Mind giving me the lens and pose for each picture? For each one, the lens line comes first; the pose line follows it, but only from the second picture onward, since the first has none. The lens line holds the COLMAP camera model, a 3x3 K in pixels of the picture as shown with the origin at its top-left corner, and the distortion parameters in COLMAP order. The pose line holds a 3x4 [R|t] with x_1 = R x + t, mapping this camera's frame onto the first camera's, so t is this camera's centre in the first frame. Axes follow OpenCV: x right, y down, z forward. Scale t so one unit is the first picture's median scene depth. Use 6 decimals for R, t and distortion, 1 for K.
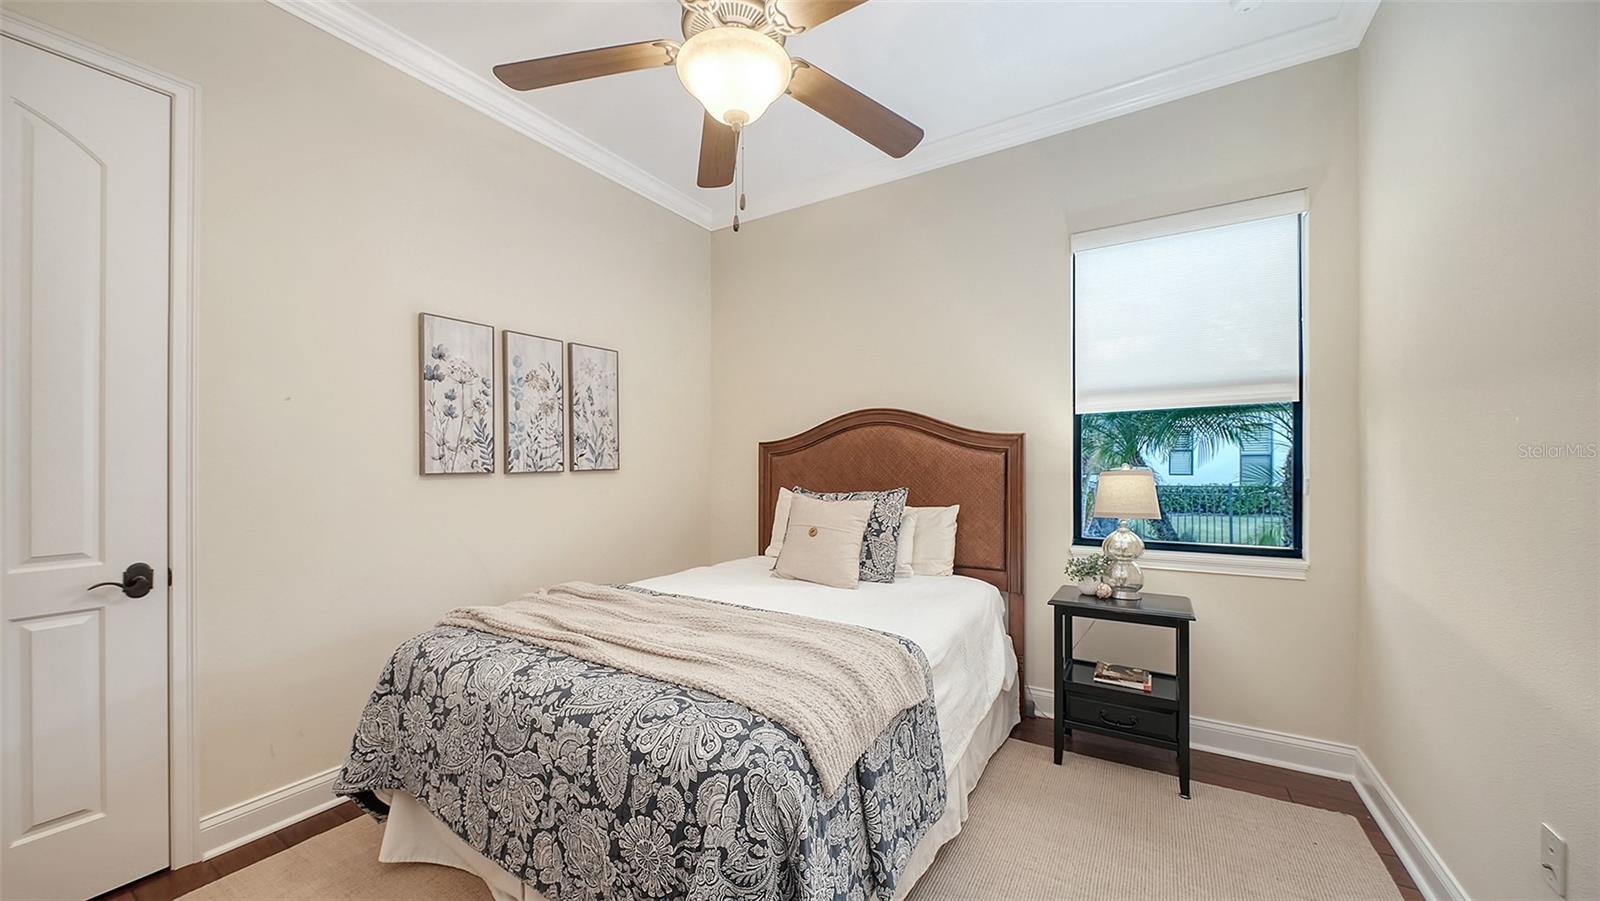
lens RADIAL K [[569.9, 0, 805.5], [0, 569.9, 463.8], [0, 0, 1]] dist [-0.014195, 0.000227]
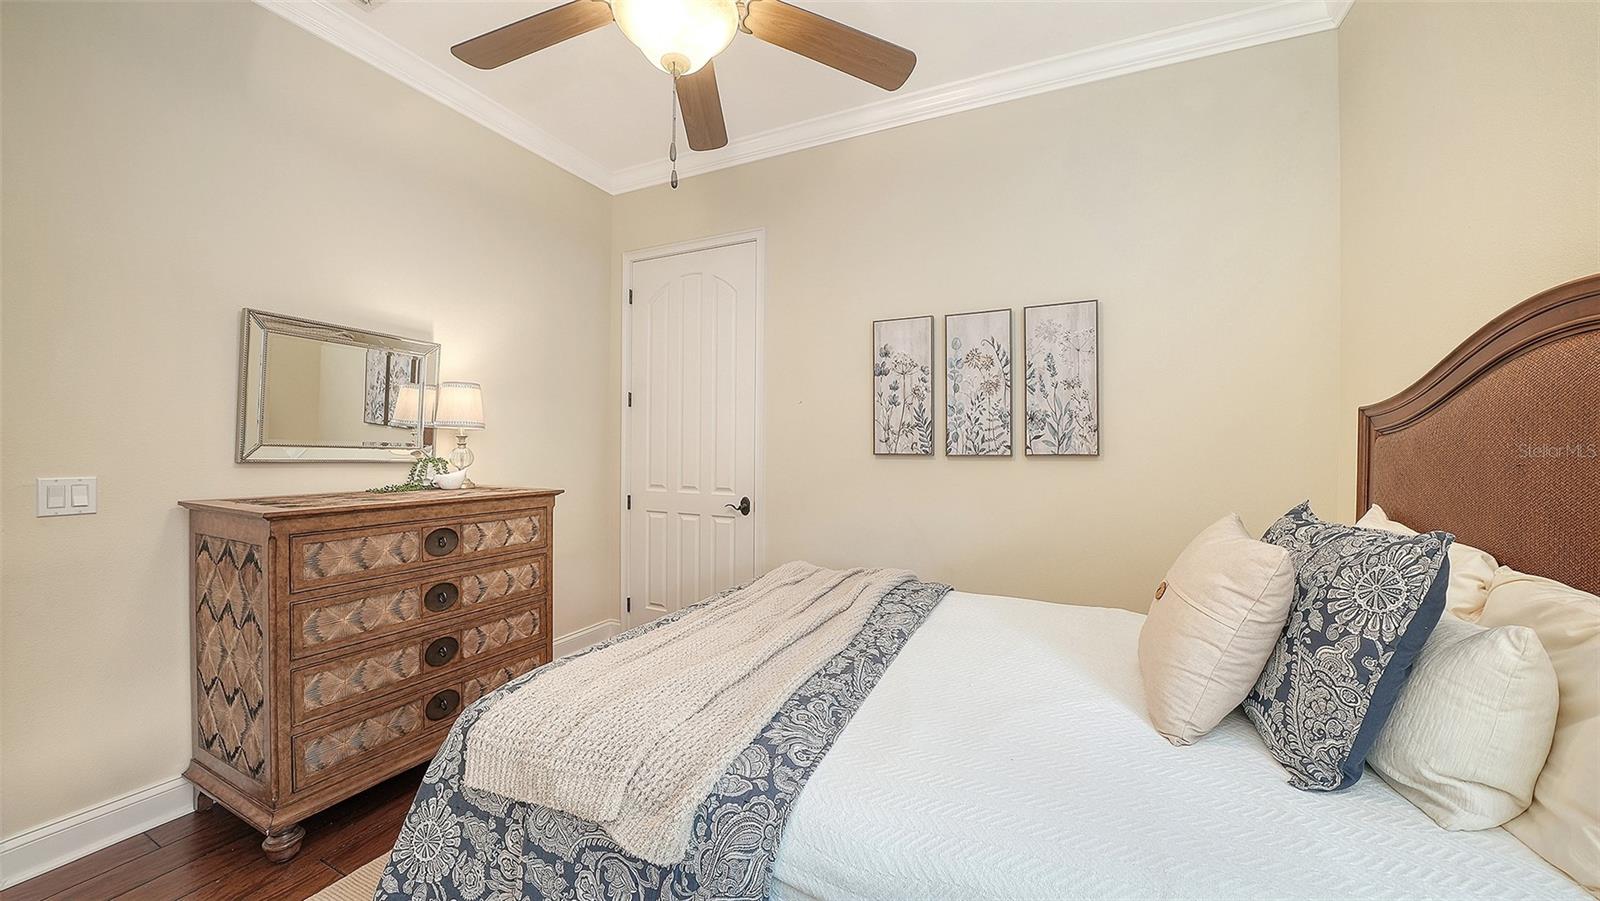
lens RADIAL K [[569.9, 0, 805.5], [0, 569.9, 463.8], [0, 0, 1]] dist [-0.014195, 0.000227]
pose [[0.090871, 0.039536, -0.995078, 0.464547], [-0.007744, 0.999209, 0.038993, -0.006346], [0.995833, 0.004163, 0.091105, 0.641386]]
